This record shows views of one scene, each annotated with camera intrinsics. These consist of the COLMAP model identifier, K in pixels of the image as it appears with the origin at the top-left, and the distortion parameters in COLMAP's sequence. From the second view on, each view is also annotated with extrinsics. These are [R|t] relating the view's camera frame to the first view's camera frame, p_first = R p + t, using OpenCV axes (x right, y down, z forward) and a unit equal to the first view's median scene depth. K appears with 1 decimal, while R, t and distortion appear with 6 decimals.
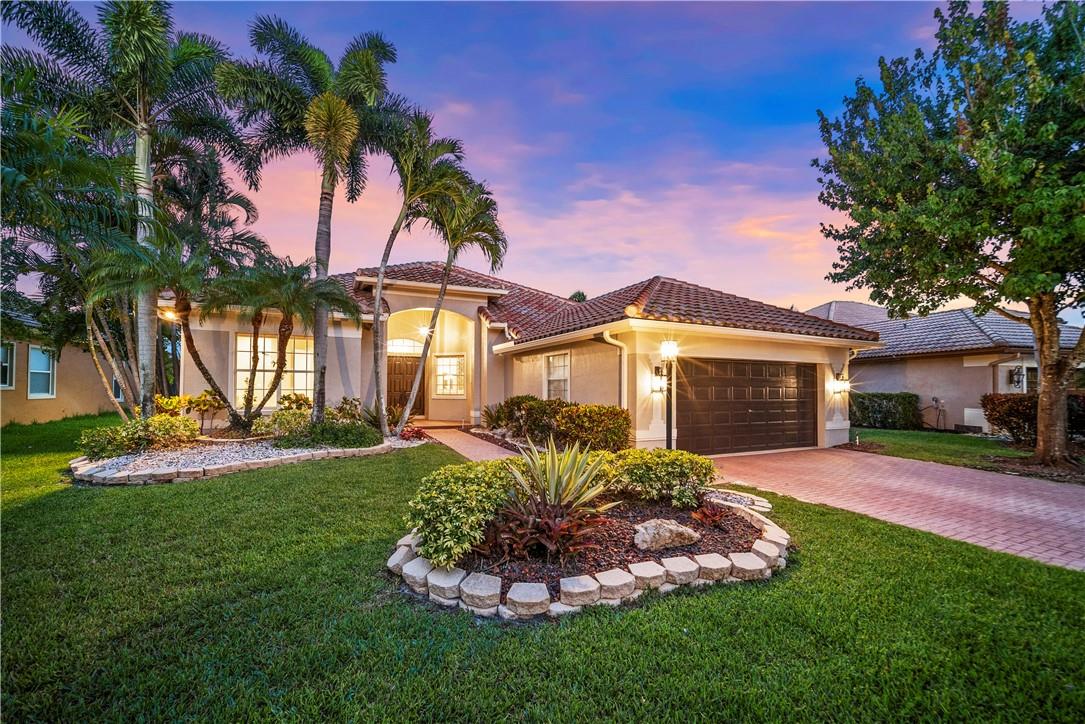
lens RADIAL K [[433.2, 0, 542.5], [0, 433.2, 362.0], [0, 0, 1]] dist [0.000045, -0.000055]
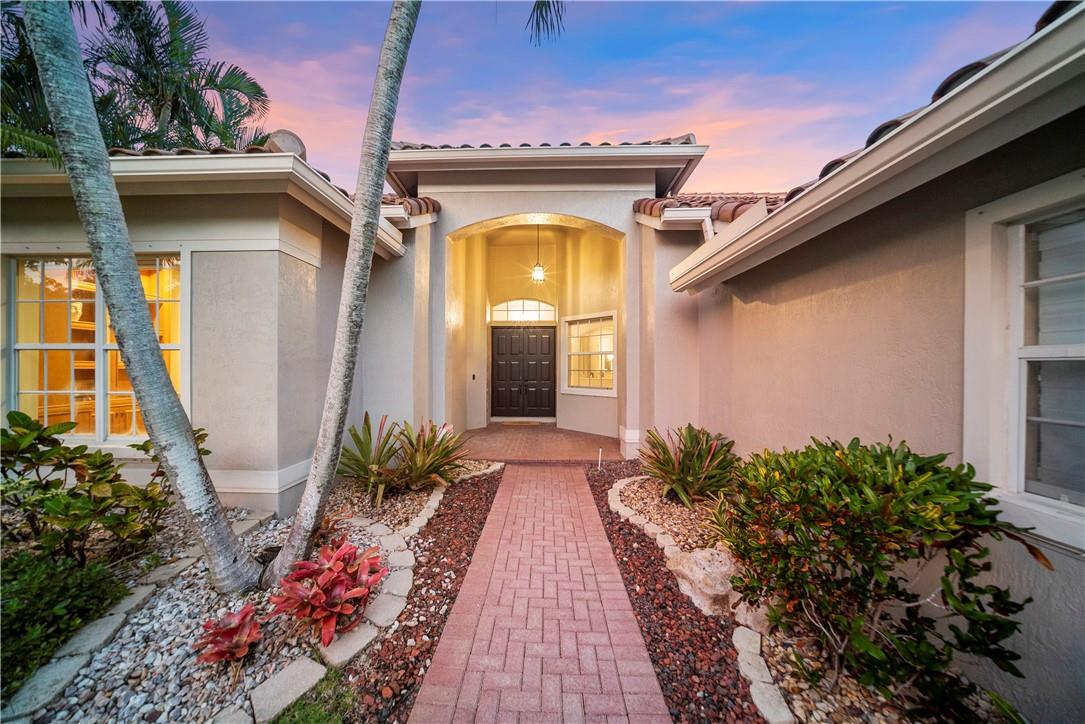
lens RADIAL K [[357.1, 0, 539.4], [0, 357.1, 368.3], [0, 0, 1]] dist [-0.005473, 0.000008]
pose [[0.898866, 0.002312, -0.438217, -0.106704], [0.024421, 0.998168, 0.055359, 0.036058], [0.437543, -0.060462, 0.897163, 0.891334]]
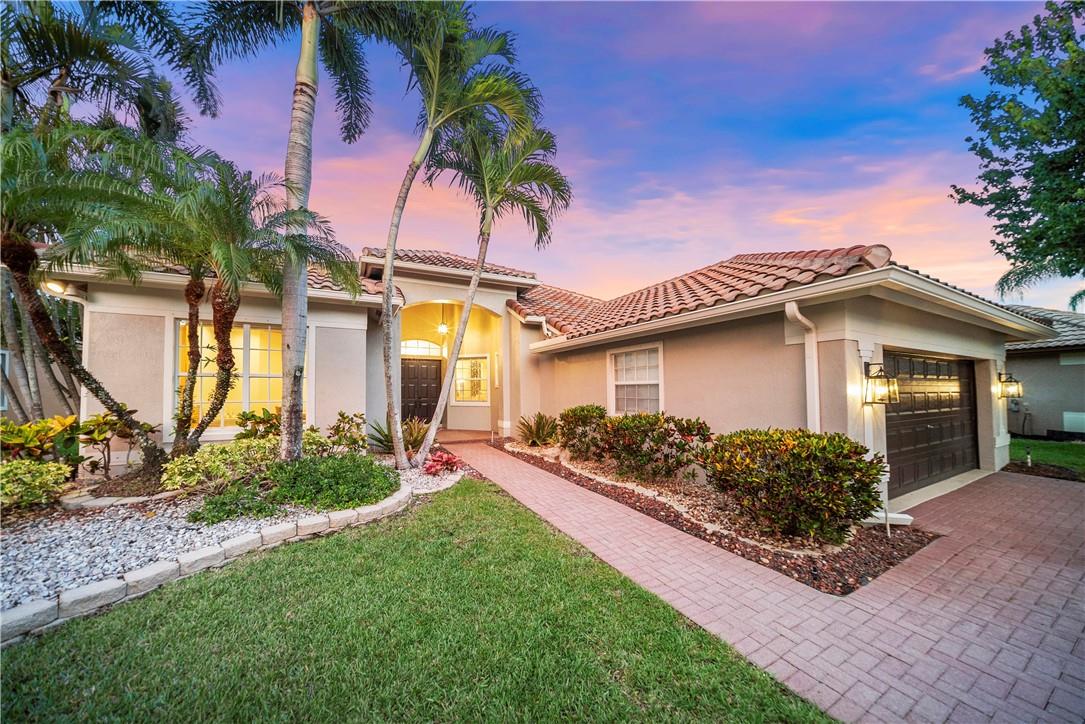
lens RADIAL K [[357.1, 0, 539.4], [0, 357.1, 368.3], [0, 0, 1]] dist [-0.005473, 0.000008]
pose [[0.999321, -0.007237, 0.036140, -0.160641], [0.007231, 0.999974, 0.000315, 0.012587], [-0.036142, -0.000053, 0.999347, 0.417886]]
